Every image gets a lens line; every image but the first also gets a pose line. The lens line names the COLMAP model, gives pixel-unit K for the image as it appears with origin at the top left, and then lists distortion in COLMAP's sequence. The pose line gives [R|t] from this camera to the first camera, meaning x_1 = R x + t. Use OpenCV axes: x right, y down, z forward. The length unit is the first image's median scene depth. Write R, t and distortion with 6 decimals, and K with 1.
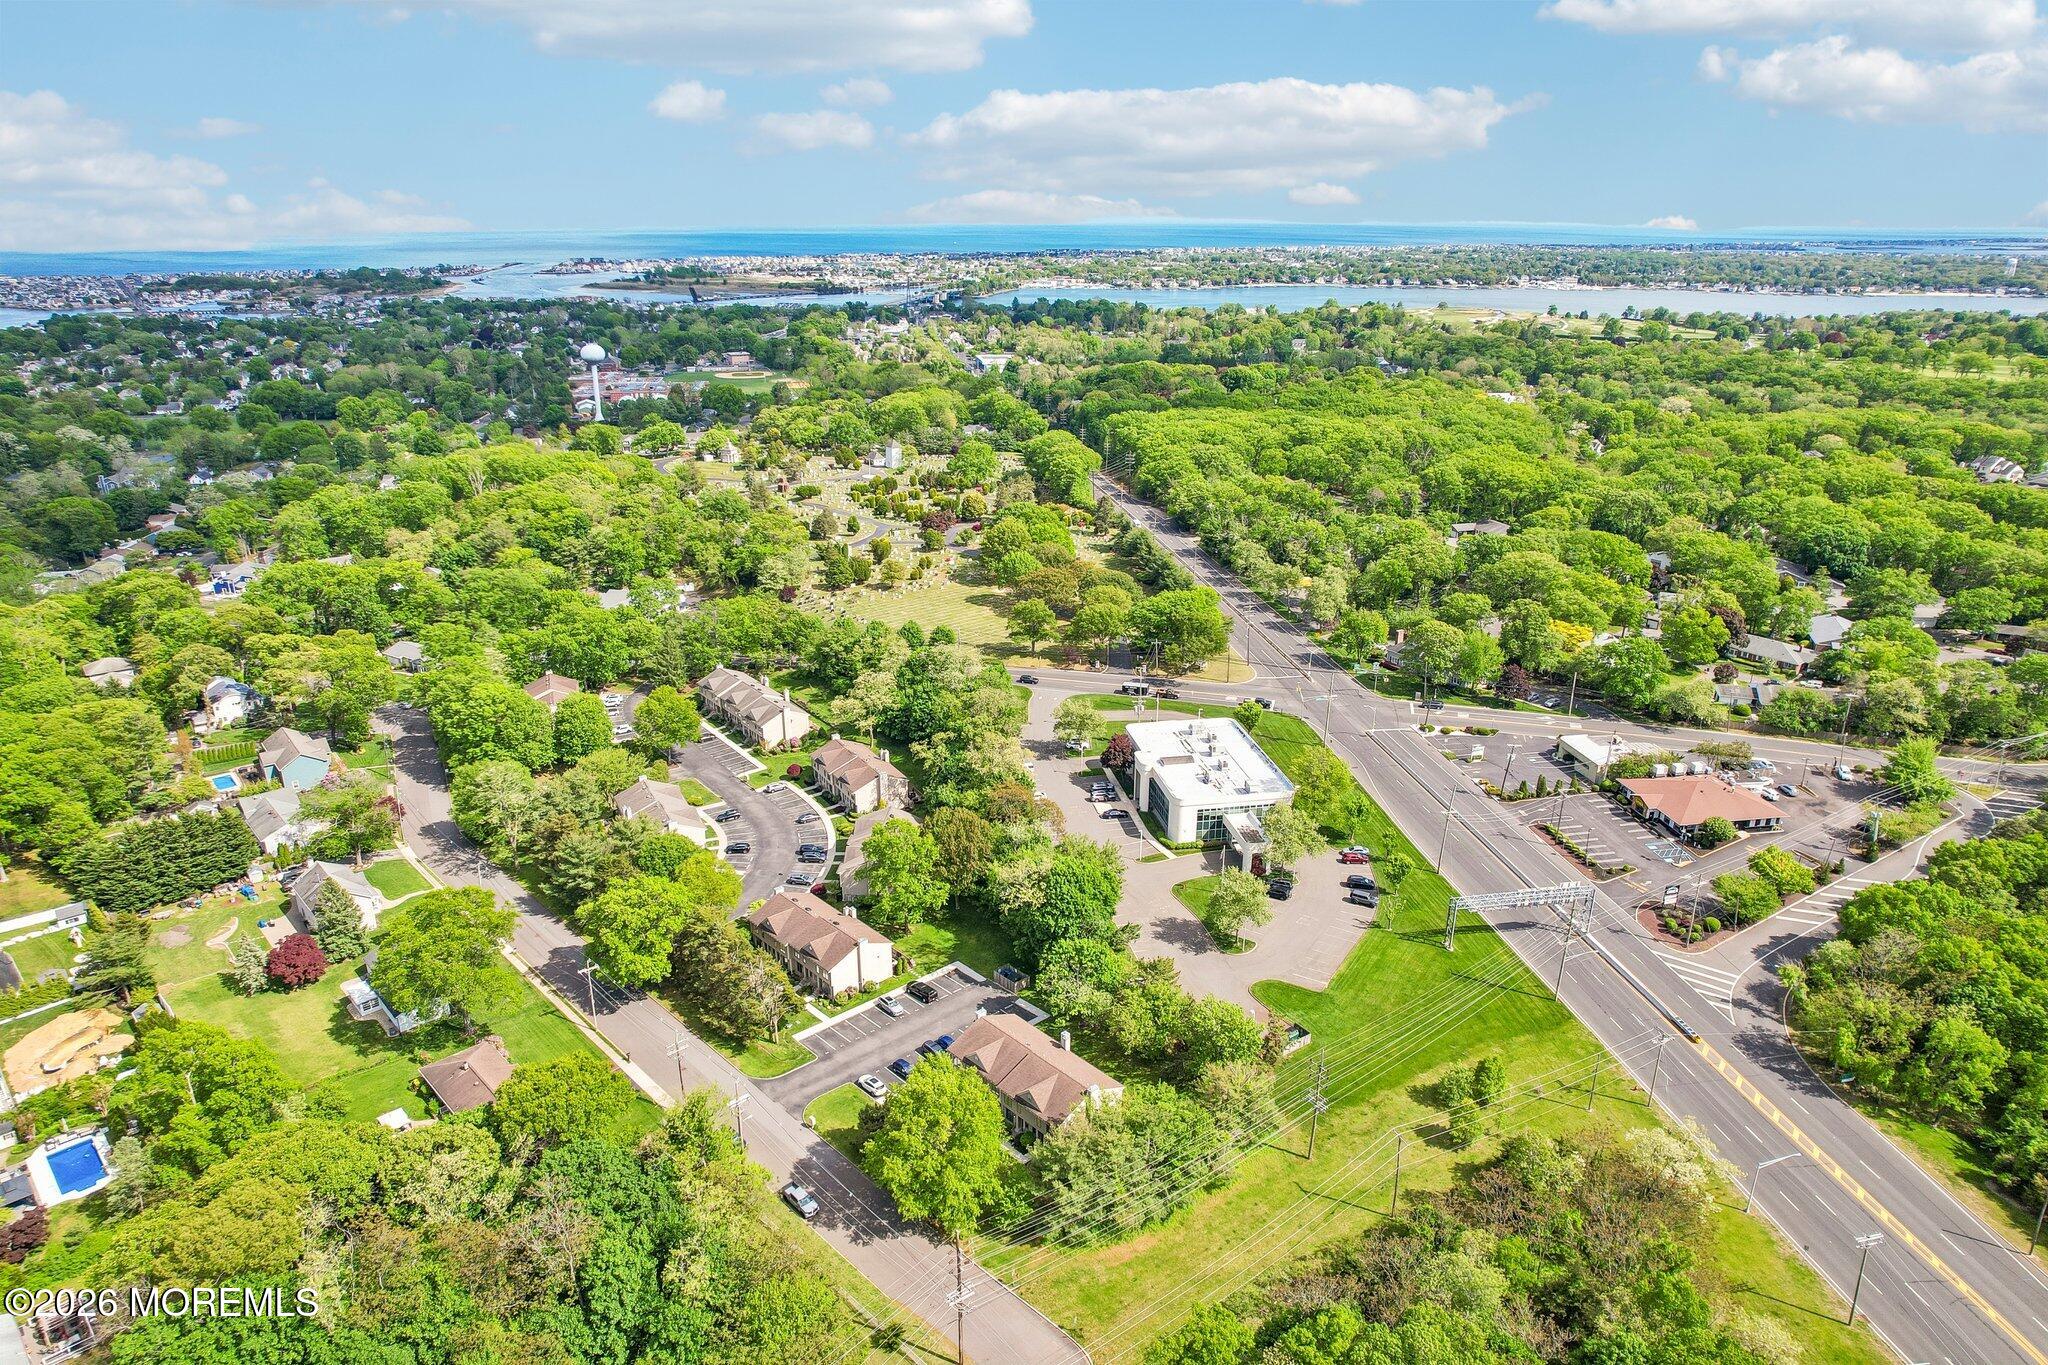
lens RADIAL K [[1309.0, 0, 1012.2], [0, 1309.0, 673.2], [0, 0, 1]] dist [-0.066250, 0.051534]
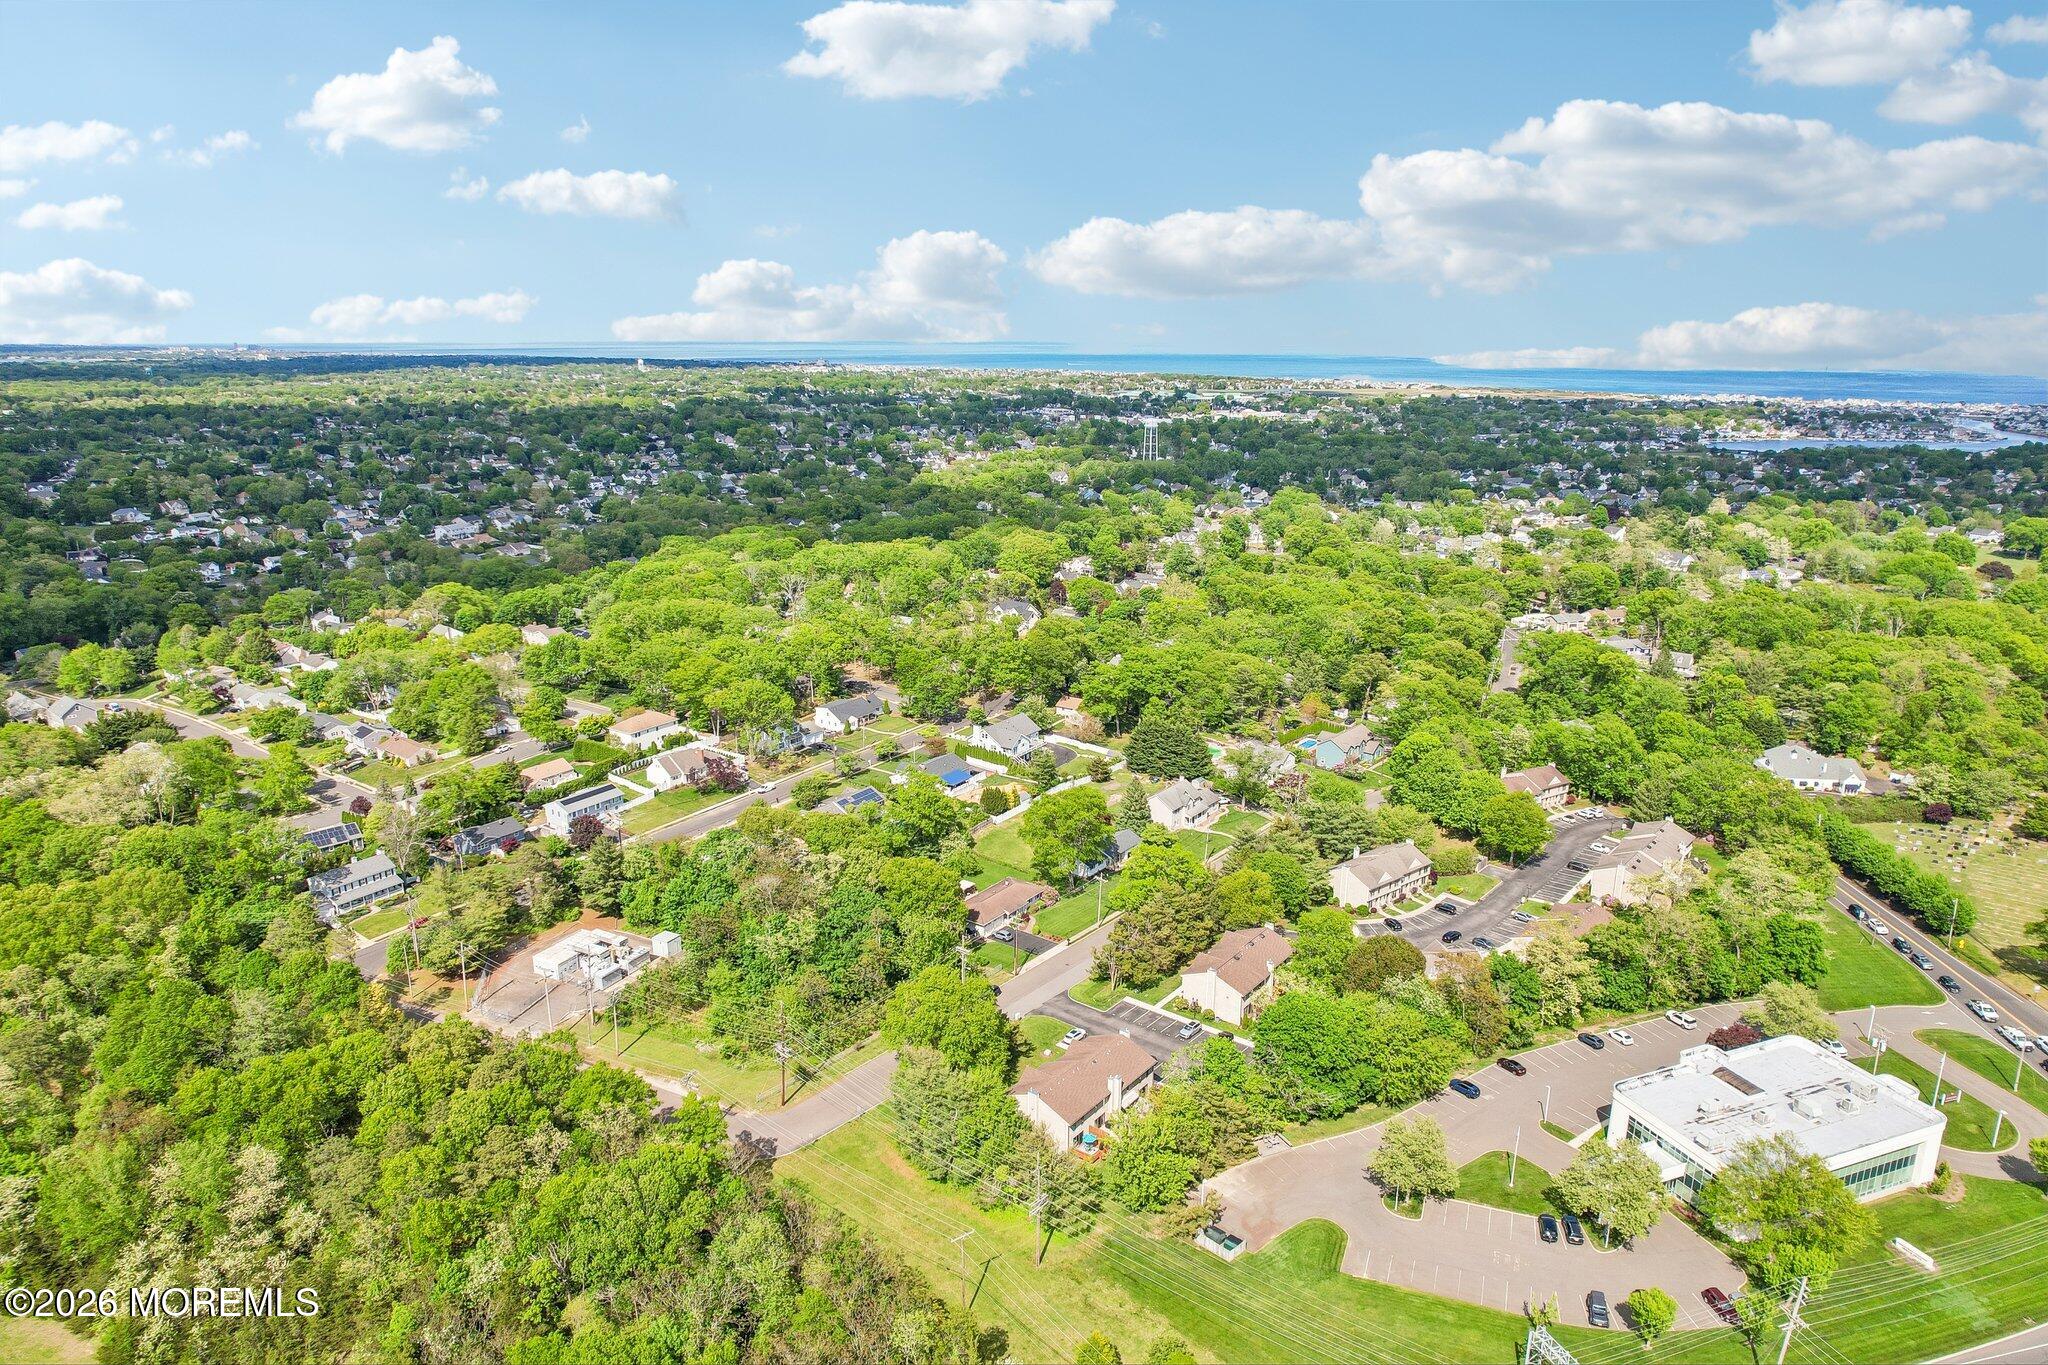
lens RADIAL K [[1309.0, 0, 1014.5], [0, 1309.0, 712.1], [0, 0, 1]] dist [-0.066250, 0.051534]
pose [[0.182502, 0.273440, -0.944417, 0.556374], [-0.333612, 0.920786, 0.202129, -0.108935], [0.924876, 0.278180, 0.259268, 0.326629]]
